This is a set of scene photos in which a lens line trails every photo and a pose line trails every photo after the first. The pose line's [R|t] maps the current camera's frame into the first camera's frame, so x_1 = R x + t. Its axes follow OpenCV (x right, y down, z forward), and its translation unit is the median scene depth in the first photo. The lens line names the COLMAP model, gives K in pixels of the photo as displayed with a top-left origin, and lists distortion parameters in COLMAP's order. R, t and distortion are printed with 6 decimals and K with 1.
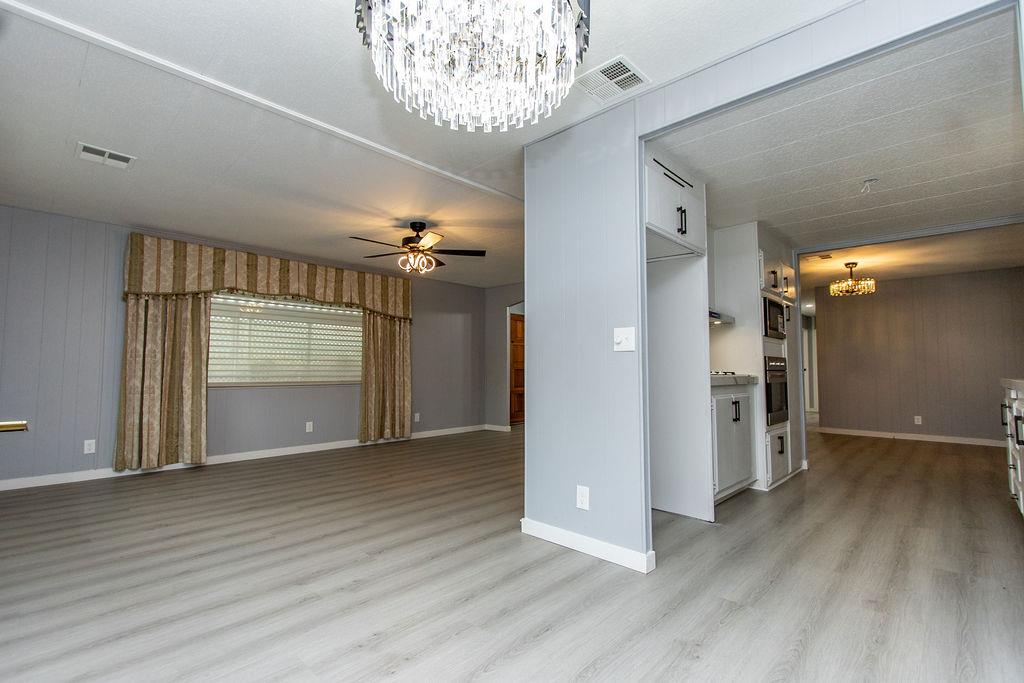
lens RADIAL K [[475.0, 0, 512.0], [0, 475.0, 341.5], [0, 0, 1]] dist [0.014174, -0.000842]
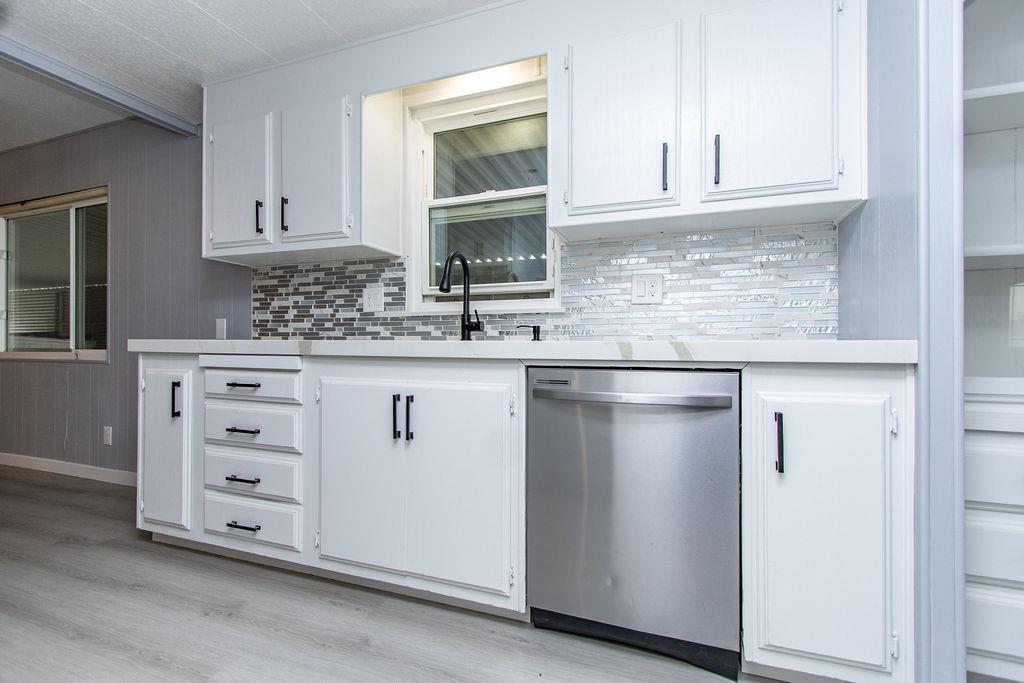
lens RADIAL K [[475.0, 0, 512.0], [0, 475.0, 341.5], [0, 0, 1]] dist [0.014174, -0.000842]
pose [[-0.372485, 0.000758, 0.928038, 0.224411], [-0.063750, 0.997617, -0.026402, 0.050789], [-0.925846, -0.068997, -0.371549, 0.620808]]
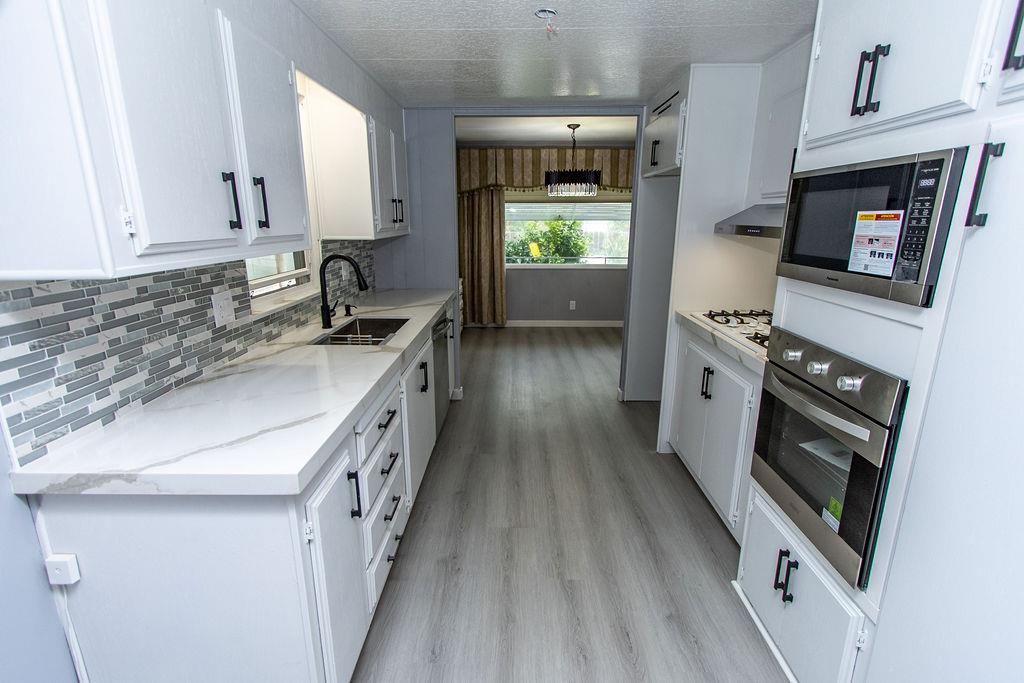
lens RADIAL K [[475.0, 0, 512.0], [0, 475.0, 341.5], [0, 0, 1]] dist [0.014174, -0.000842]
pose [[-0.735686, 0.167034, -0.656403, 0.874302], [0.042213, 0.978538, 0.201695, -0.044436], [0.676006, 0.120675, -0.726948, 1.029972]]
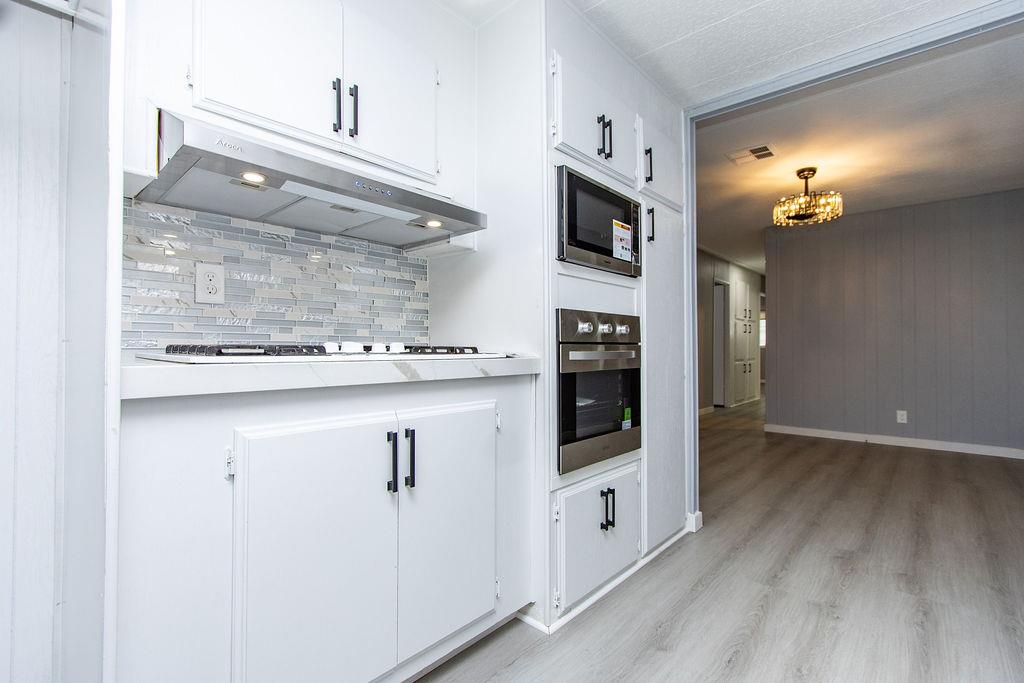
lens RADIAL K [[475.0, 0, 512.0], [0, 475.0, 341.5], [0, 0, 1]] dist [0.014174, -0.000842]
pose [[0.999765, -0.003107, 0.021468, 0.431760], [0.002056, 0.998807, 0.048786, 0.035191], [-0.021594, -0.048730, 0.998579, 0.523172]]
